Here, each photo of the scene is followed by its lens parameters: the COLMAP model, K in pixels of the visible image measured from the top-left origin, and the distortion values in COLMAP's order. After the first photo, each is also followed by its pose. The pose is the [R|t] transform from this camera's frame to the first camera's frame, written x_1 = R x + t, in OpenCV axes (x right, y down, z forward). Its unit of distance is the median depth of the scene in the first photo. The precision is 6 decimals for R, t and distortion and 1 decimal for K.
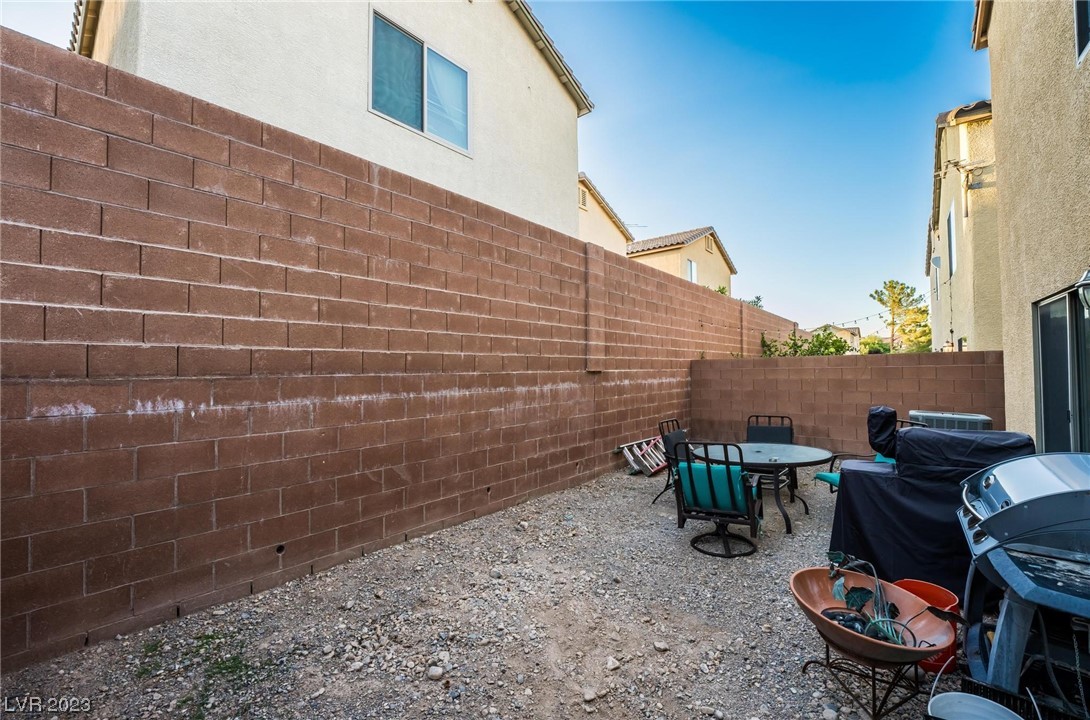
lens RADIAL K [[441.0, 0, 544.4], [0, 441.0, 361.0], [0, 0, 1]] dist [-0.029205, 0.003519]
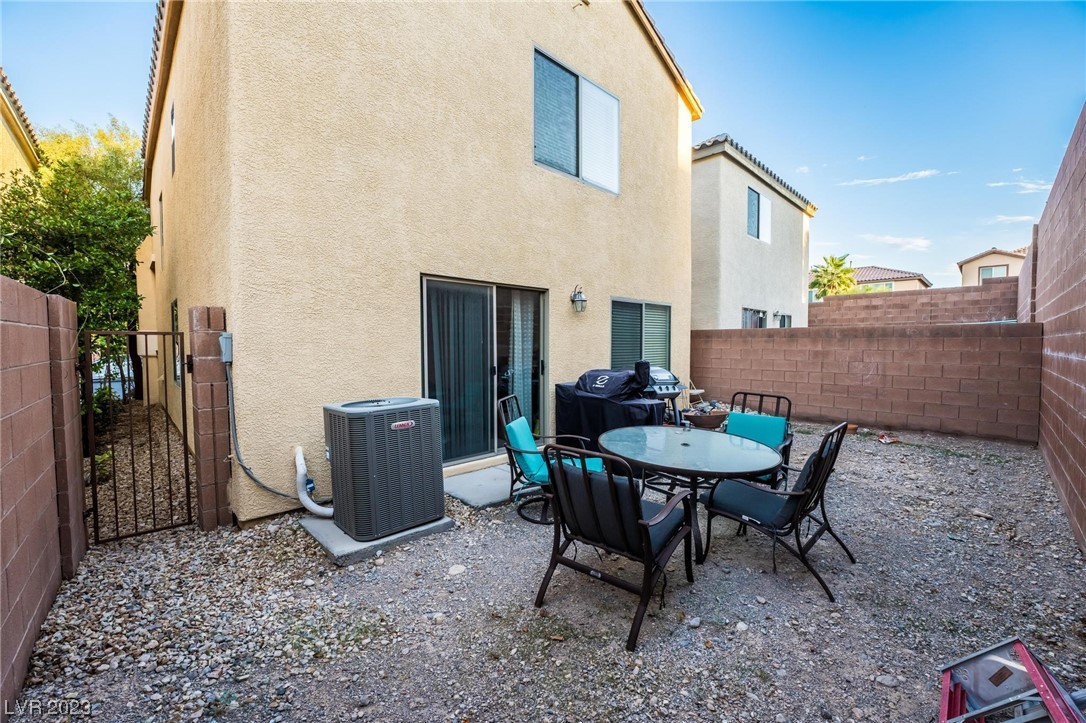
lens RADIAL K [[438.9, 0, 540.1], [0, 438.9, 367.4], [0, 0, 1]] dist [-0.028189, 0.001503]
pose [[-0.992815, 0.006293, 0.119491, 0.577633], [0.010329, 0.999396, 0.033181, 0.046249], [-0.119210, 0.034177, -0.992281, 1.581186]]
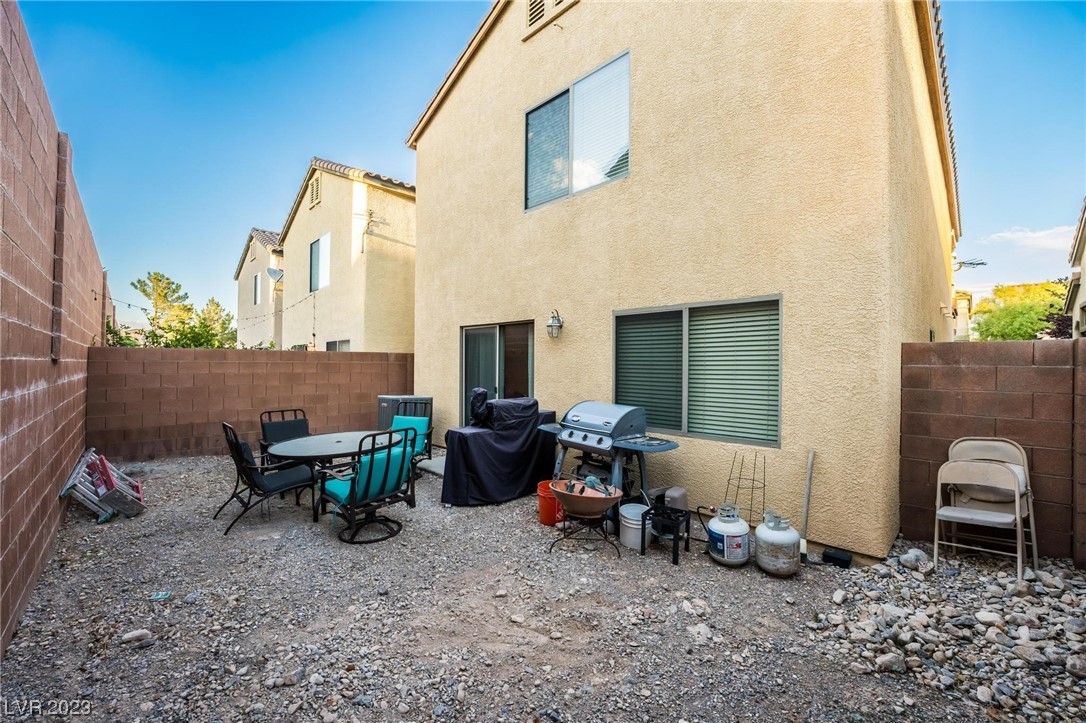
lens RADIAL K [[438.9, 0, 545.1], [0, 438.9, 364.4], [0, 0, 1]] dist [-0.028189, 0.001503]
pose [[0.108639, 0.013790, 0.993986, -0.435030], [-0.029520, 0.999508, -0.010641, 0.019109], [-0.993643, -0.028187, 0.108993, 0.368111]]
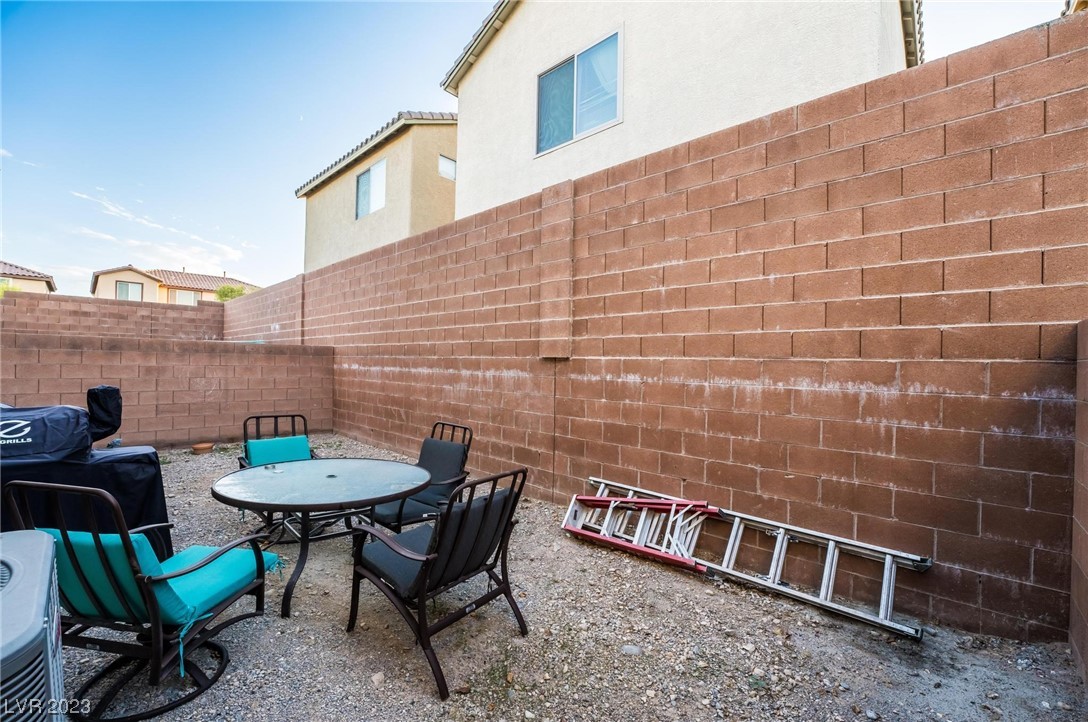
lens RADIAL K [[440.2, 0, 545.7], [0, 440.2, 360.6], [0, 0, 1]] dist [-0.029205, 0.003519]
pose [[-0.046261, 0.003870, -0.998922, 1.012291], [0.002497, 0.999990, 0.003758, 0.030061], [0.998926, -0.002321, -0.046271, 1.217110]]
